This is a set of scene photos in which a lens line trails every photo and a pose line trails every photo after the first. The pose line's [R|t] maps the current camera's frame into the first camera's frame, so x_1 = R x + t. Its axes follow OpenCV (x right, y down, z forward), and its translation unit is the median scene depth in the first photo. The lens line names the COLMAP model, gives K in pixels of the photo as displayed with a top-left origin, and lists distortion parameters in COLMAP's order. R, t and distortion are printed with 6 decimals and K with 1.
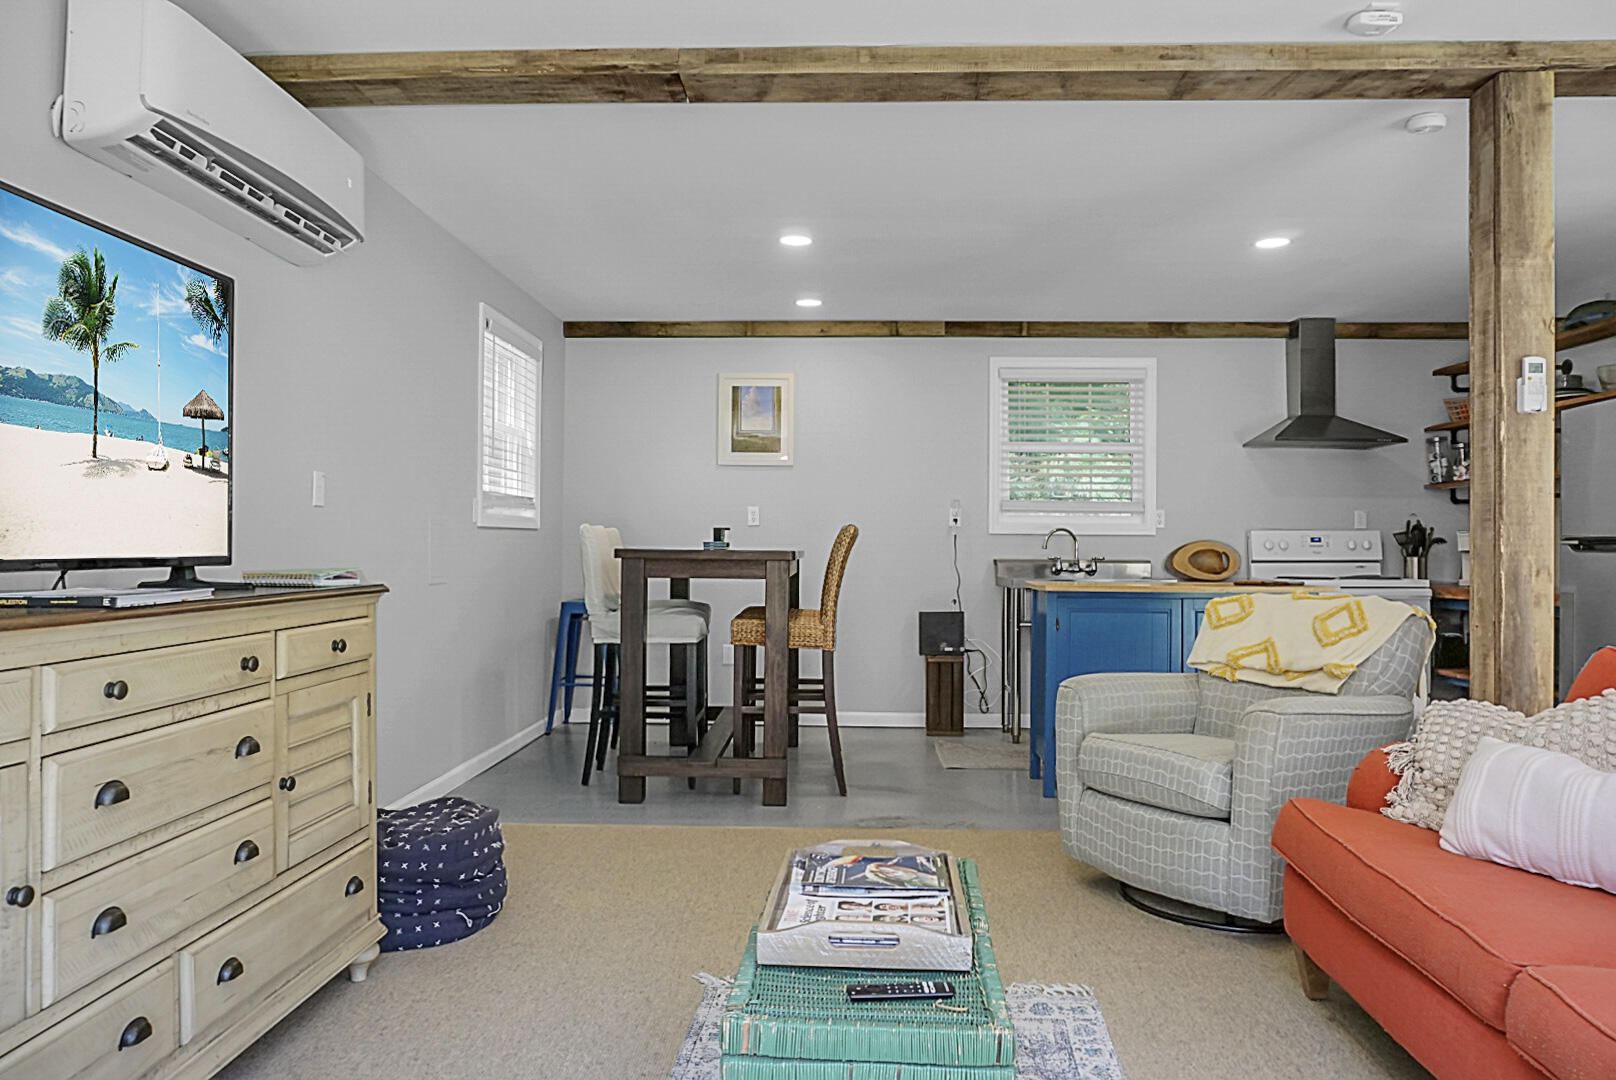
lens RADIAL K [[1470.6, 0, 808.0], [0, 1470.6, 540.0], [0, 0, 1]] dist [0.000657, -0.000640]
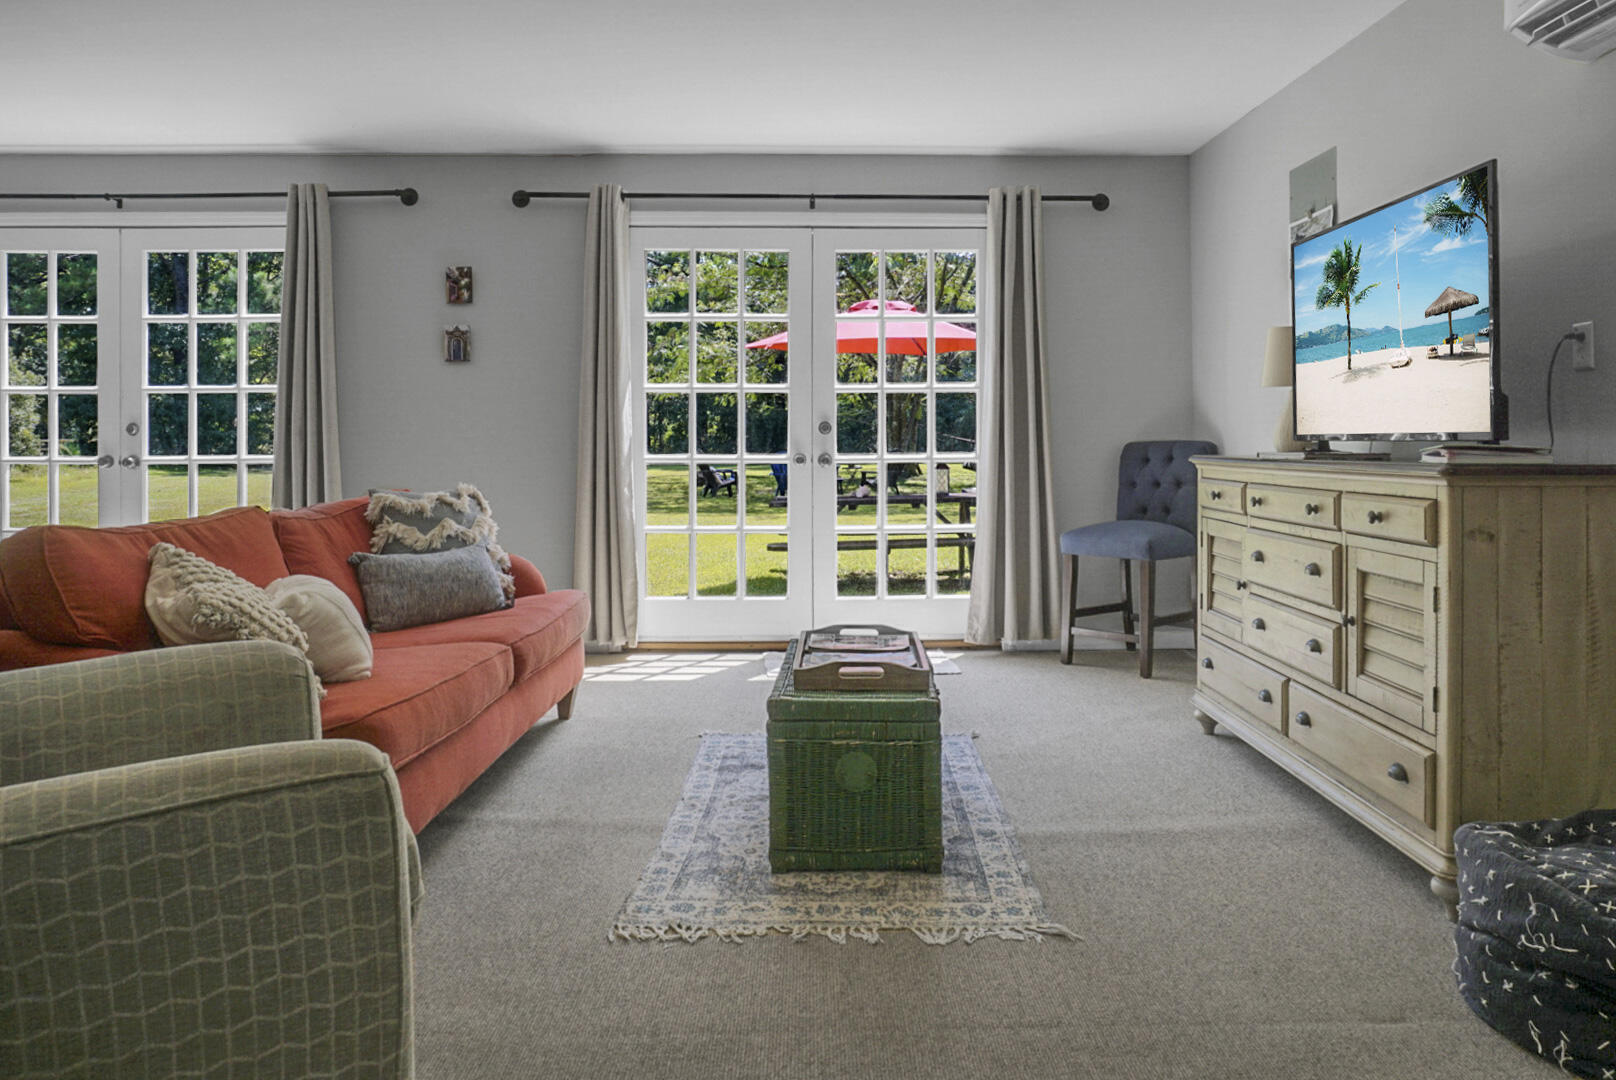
lens RADIAL K [[1470.6, 0, 808.0], [0, 1470.6, 540.0], [0, 0, 1]] dist [0.000657, -0.000640]
pose [[-0.999377, -0.005256, -0.034894, 0.136145], [-0.007389, 0.998093, 0.061282, 0.030684], [0.034506, 0.061502, -0.997510, 2.329049]]
